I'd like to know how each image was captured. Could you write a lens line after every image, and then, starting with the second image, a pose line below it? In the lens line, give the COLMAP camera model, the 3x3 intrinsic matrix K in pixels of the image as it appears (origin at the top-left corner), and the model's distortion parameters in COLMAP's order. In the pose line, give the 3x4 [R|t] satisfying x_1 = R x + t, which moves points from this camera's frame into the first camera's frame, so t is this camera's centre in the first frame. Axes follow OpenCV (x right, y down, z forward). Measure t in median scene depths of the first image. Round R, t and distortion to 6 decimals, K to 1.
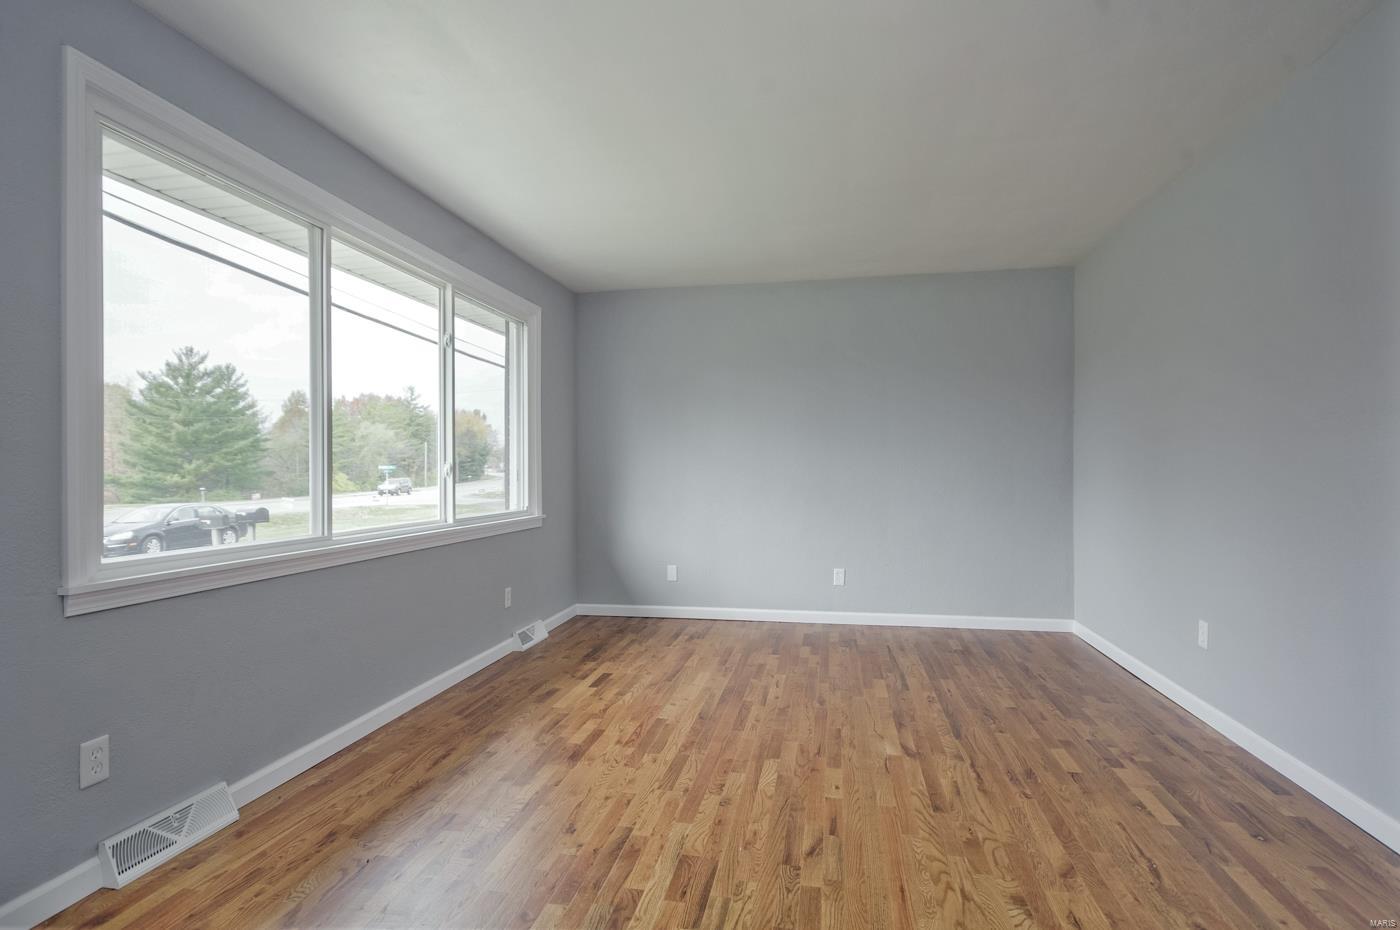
lens RADIAL K [[704.5, 0, 693.2], [0, 704.5, 456.7], [0, 0, 1]] dist [0.032997, -0.000149]
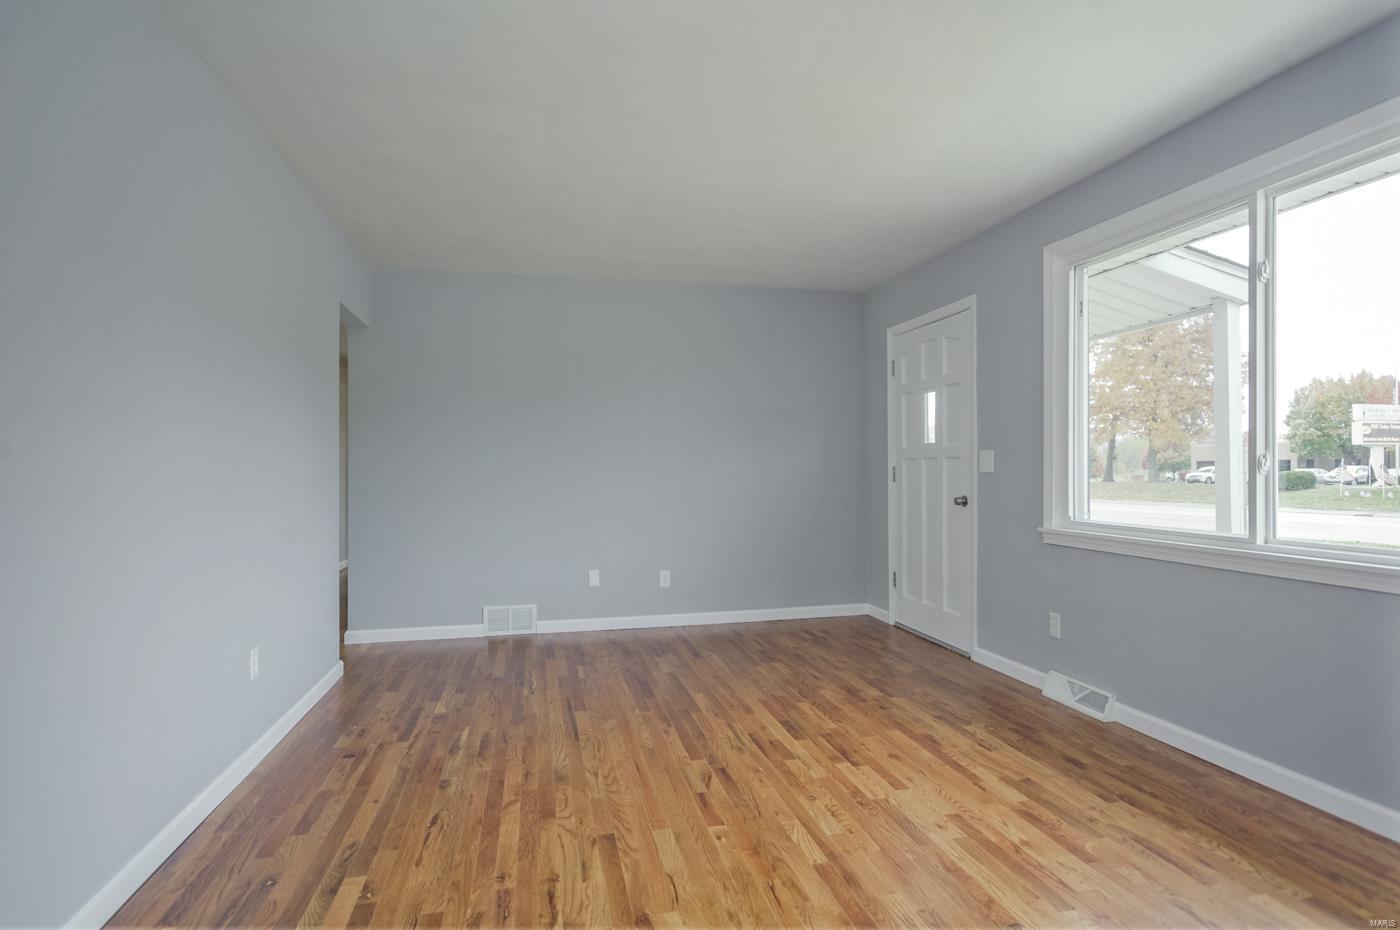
lens RADIAL K [[751.5, 0, 704.1], [0, 751.5, 458.9], [0, 0, 1]] dist [0.012020, 0.001042]
pose [[-0.911143, 0.000984, -0.412089, 0.636605], [0.016285, 0.999302, -0.033620, 0.038350], [0.411768, -0.037344, -0.910523, 1.968694]]
